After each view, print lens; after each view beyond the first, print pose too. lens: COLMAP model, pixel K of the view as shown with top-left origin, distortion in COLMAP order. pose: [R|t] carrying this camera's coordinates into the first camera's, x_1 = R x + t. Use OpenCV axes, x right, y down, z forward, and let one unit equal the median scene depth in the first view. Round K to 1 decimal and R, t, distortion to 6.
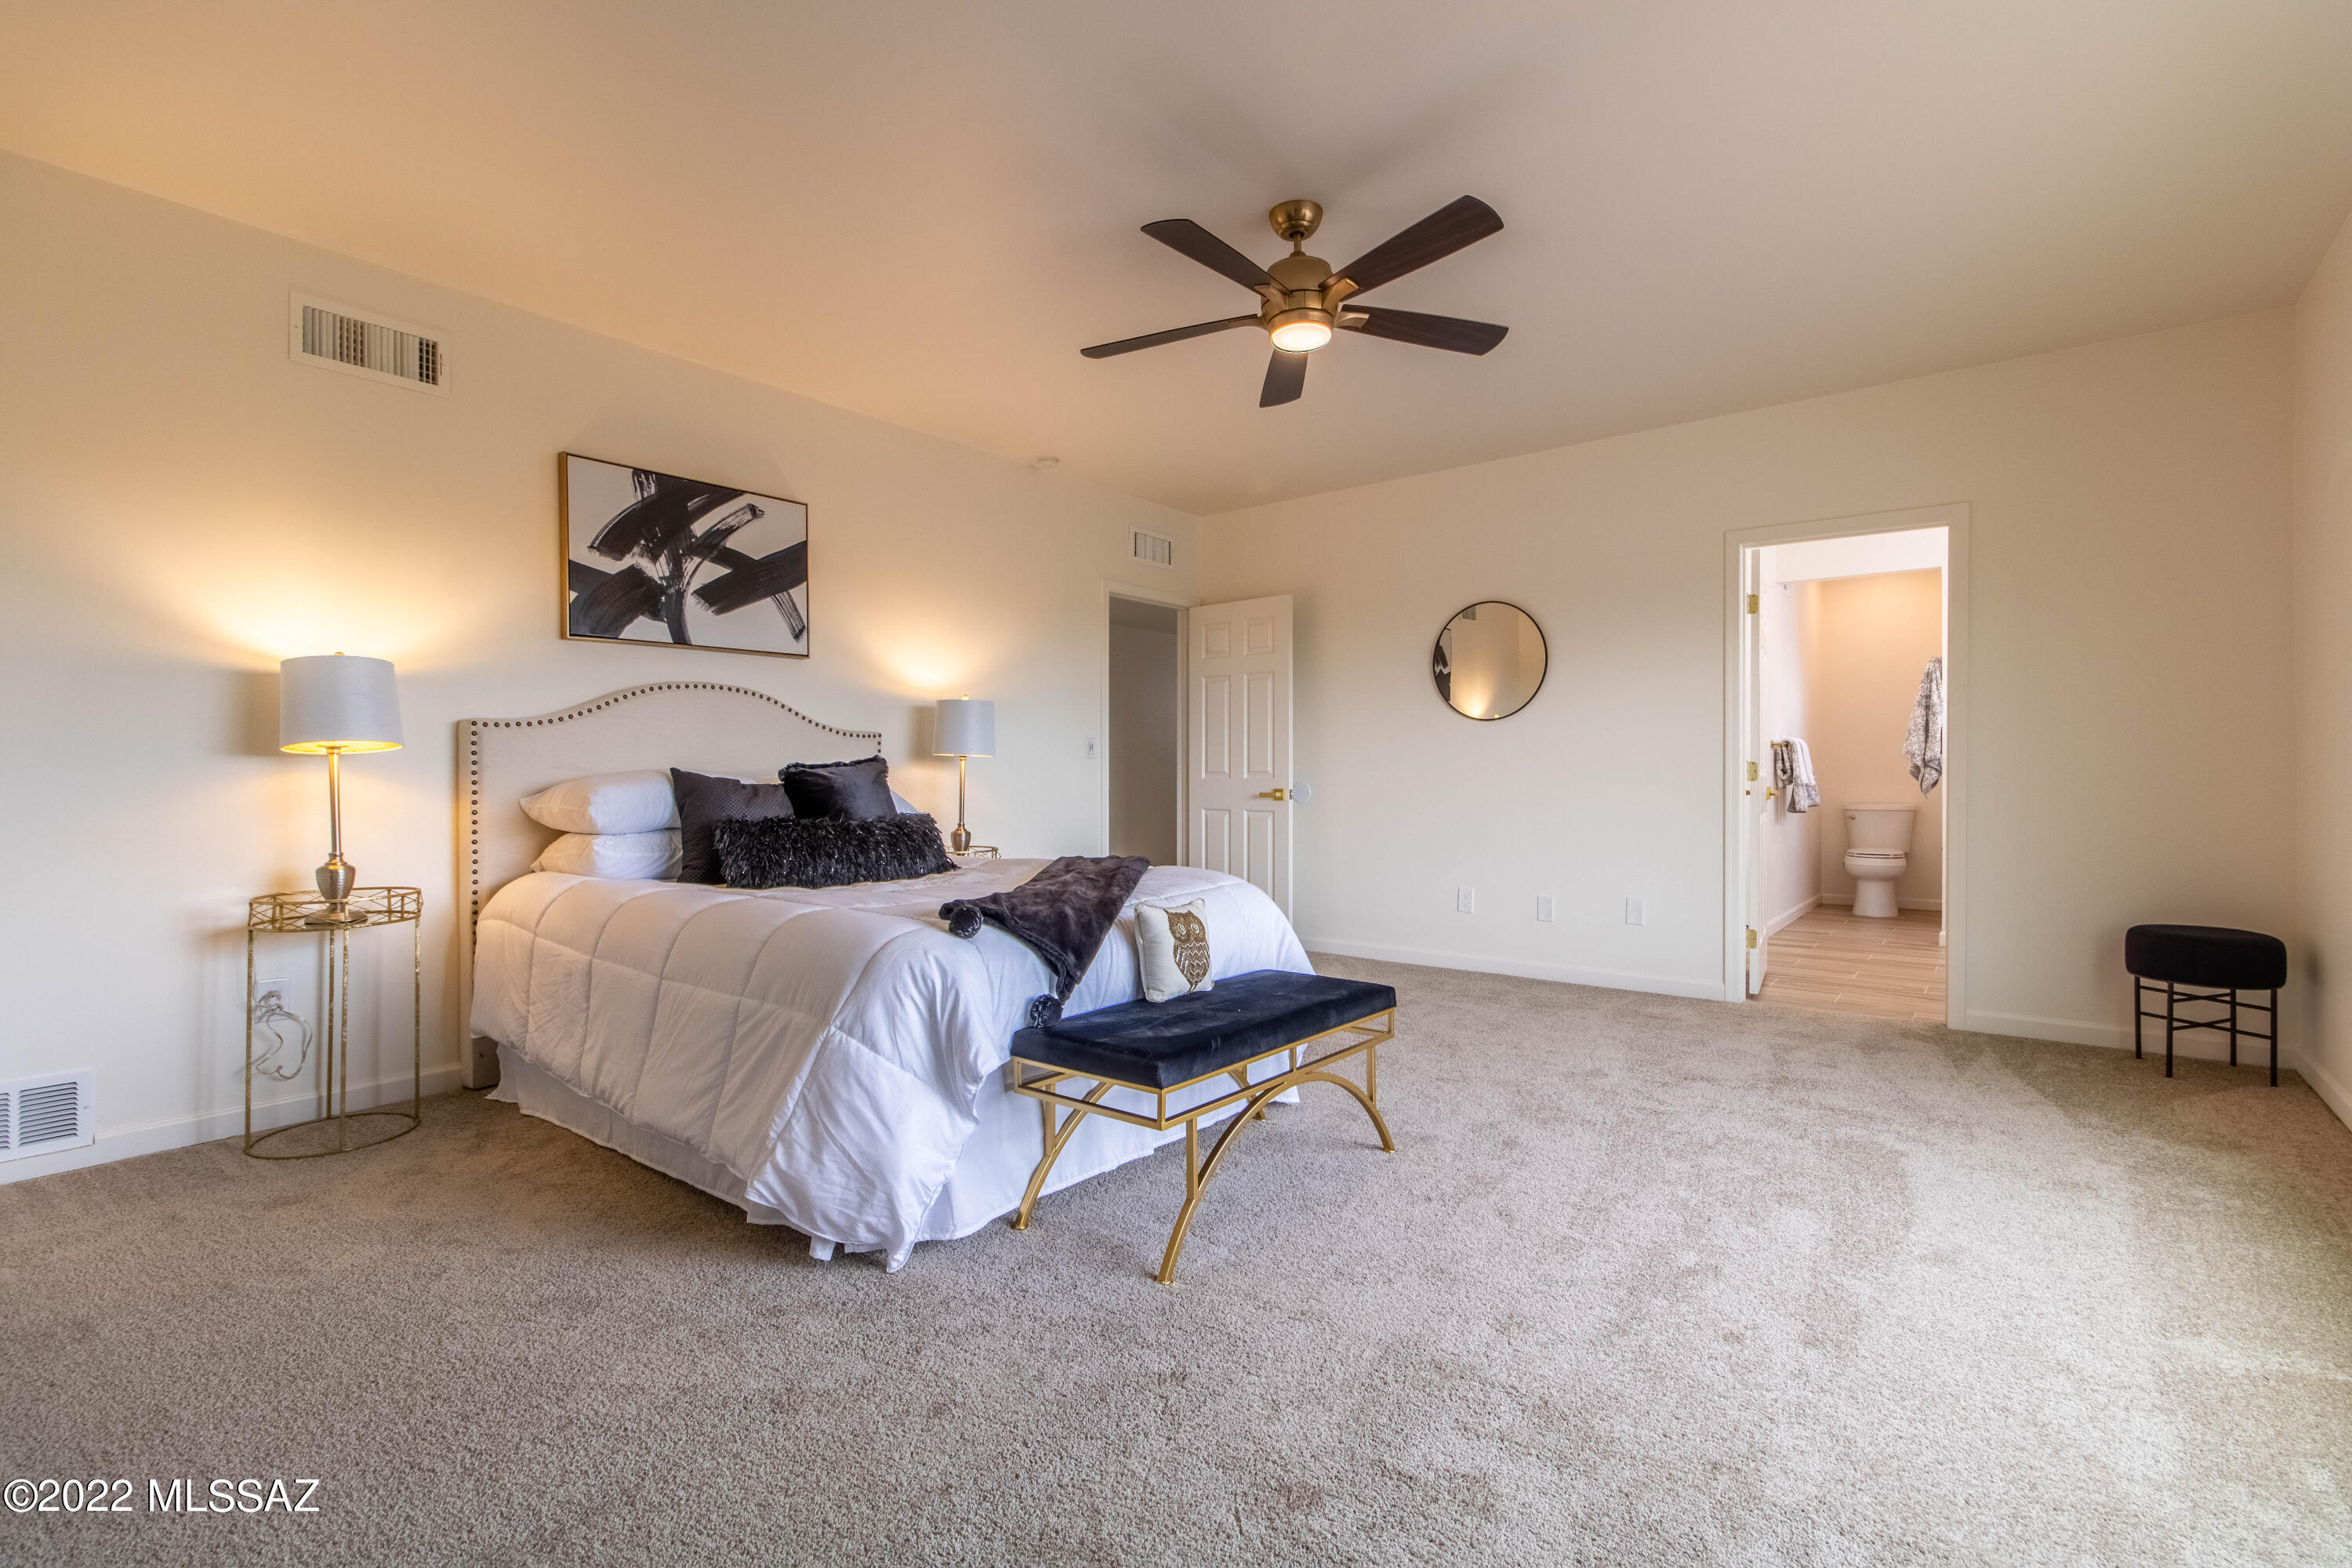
lens RADIAL K [[1086.1, 0, 1198.0], [0, 1086.1, 746.4], [0, 0, 1]] dist [-0.001233, -0.001355]
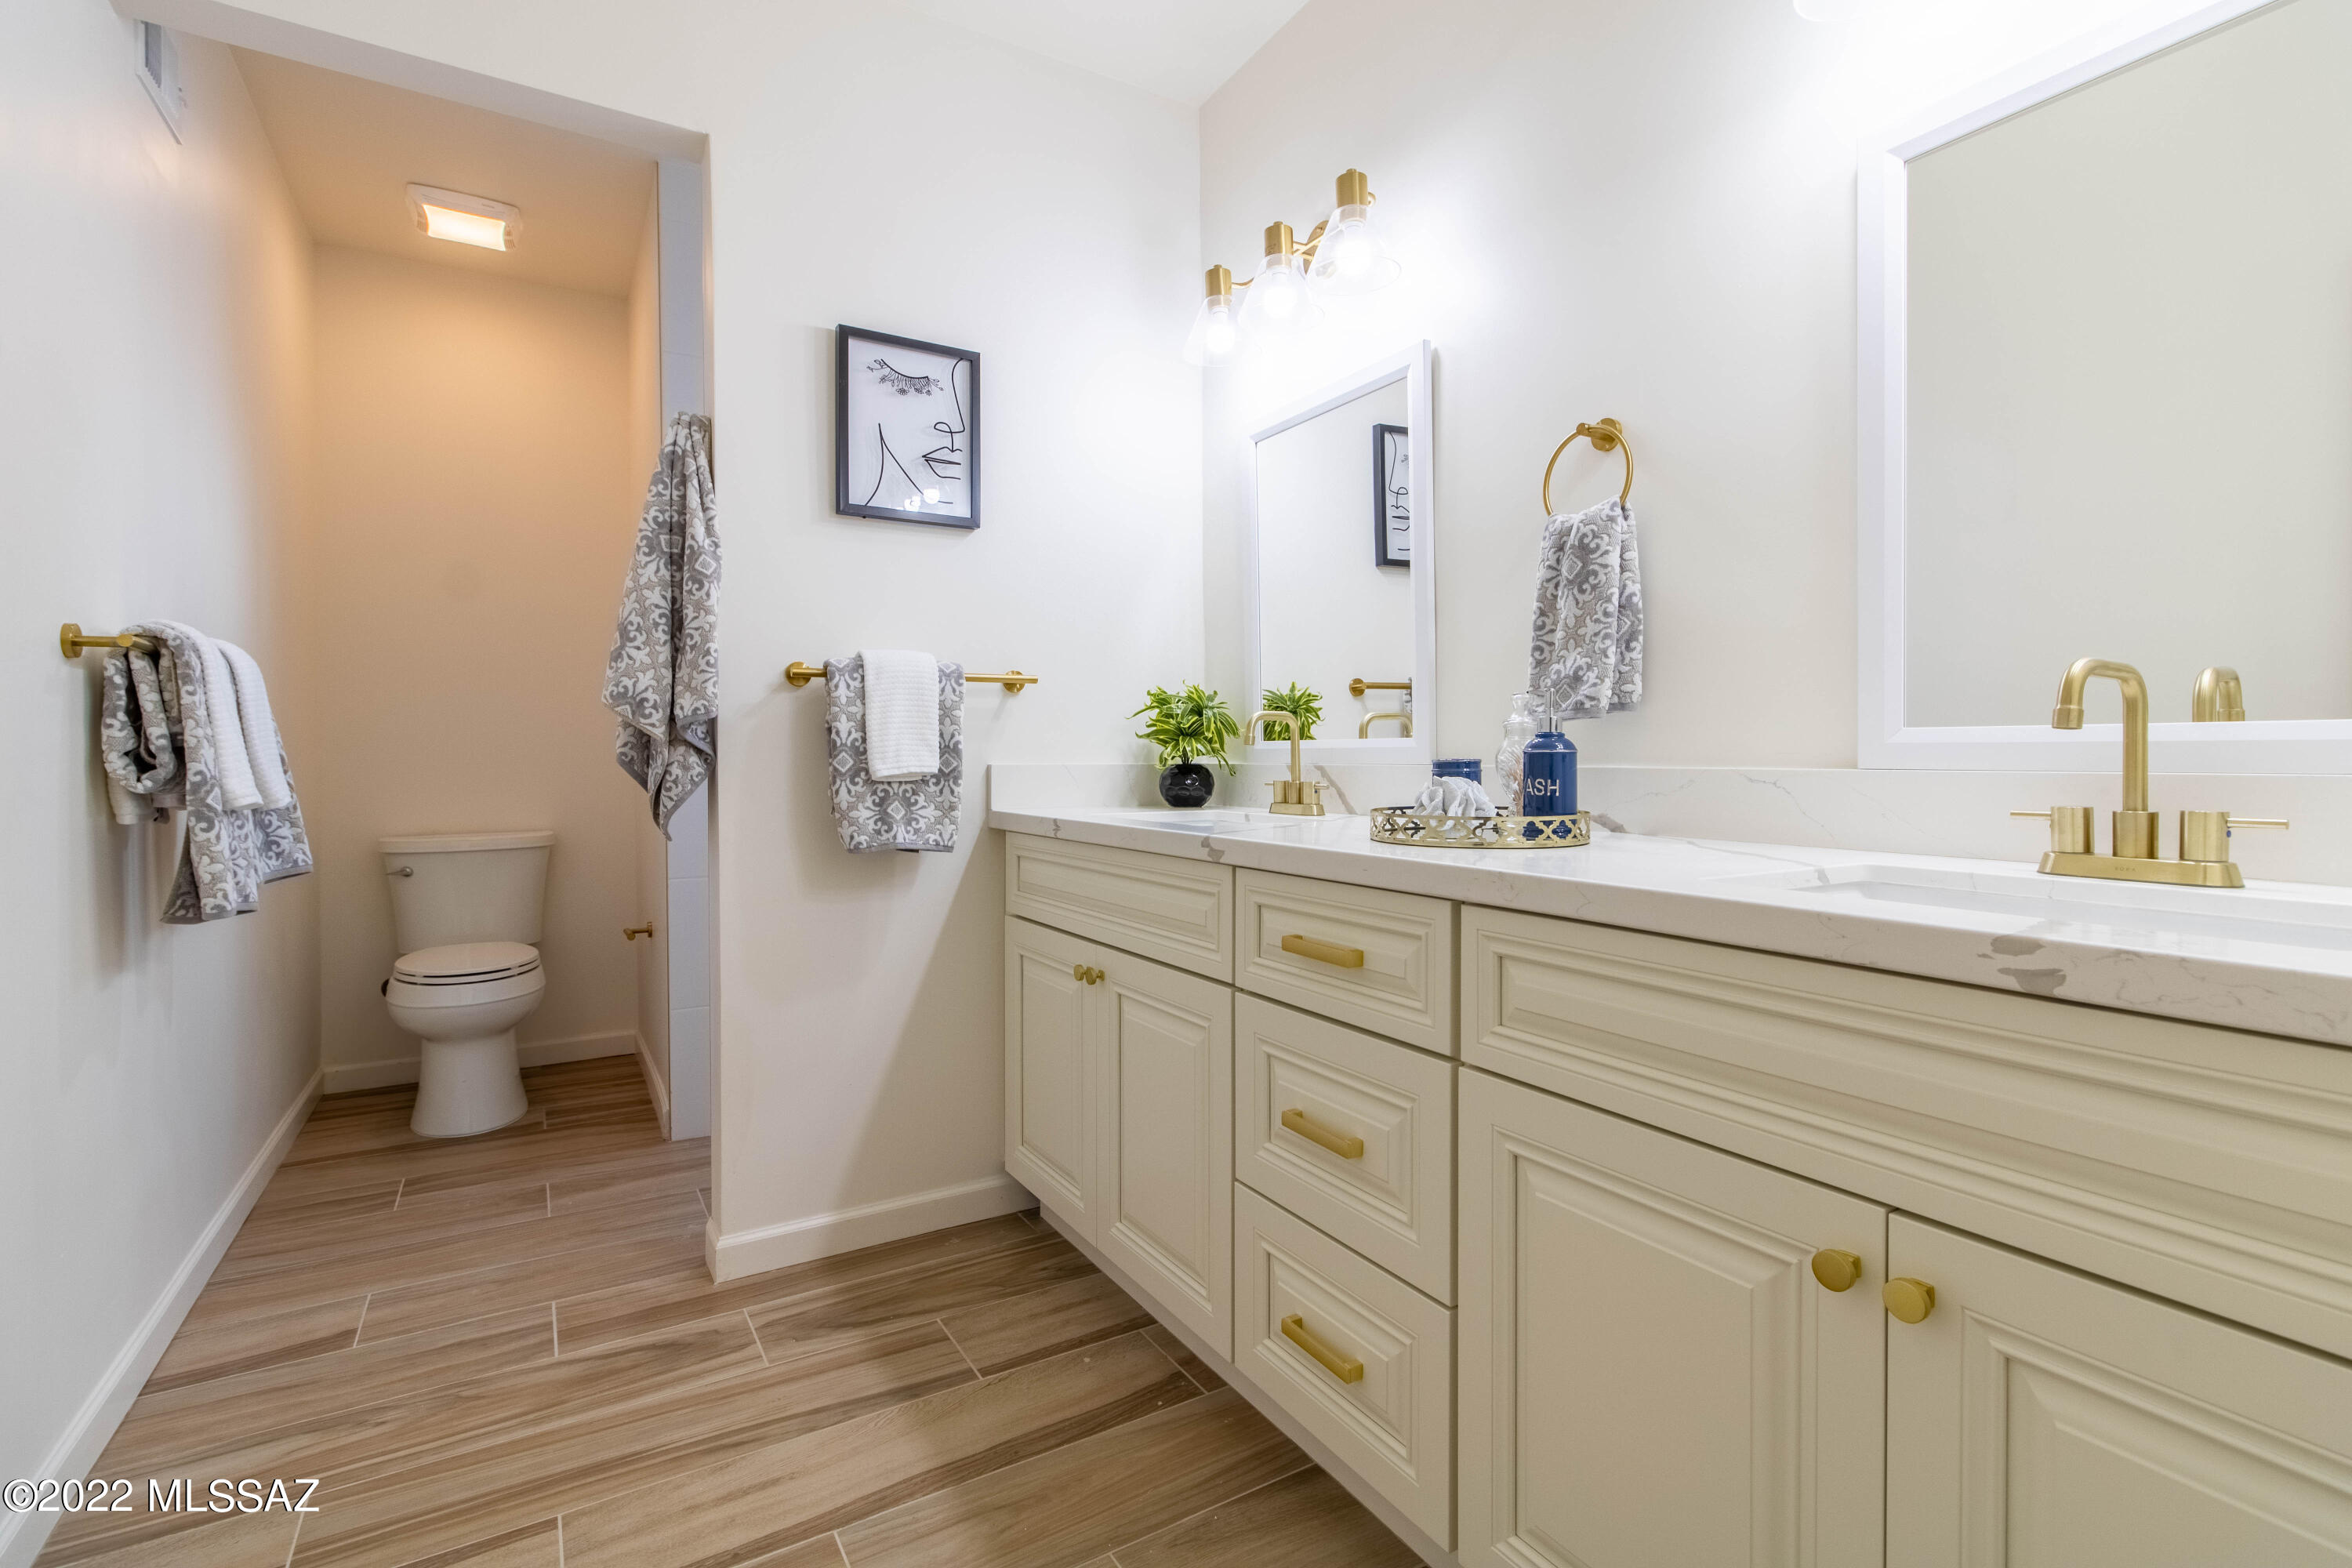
lens RADIAL K [[1086.1, 0, 1194.7], [0, 1086.1, 765.7], [0, 0, 1]] dist [-0.001233, -0.001355]
pose [[0.368243, -0.009259, 0.929684, 0.401051], [-0.008594, 0.999874, 0.013362, 0.019093], [-0.929690, -0.012910, 0.368117, 0.691227]]
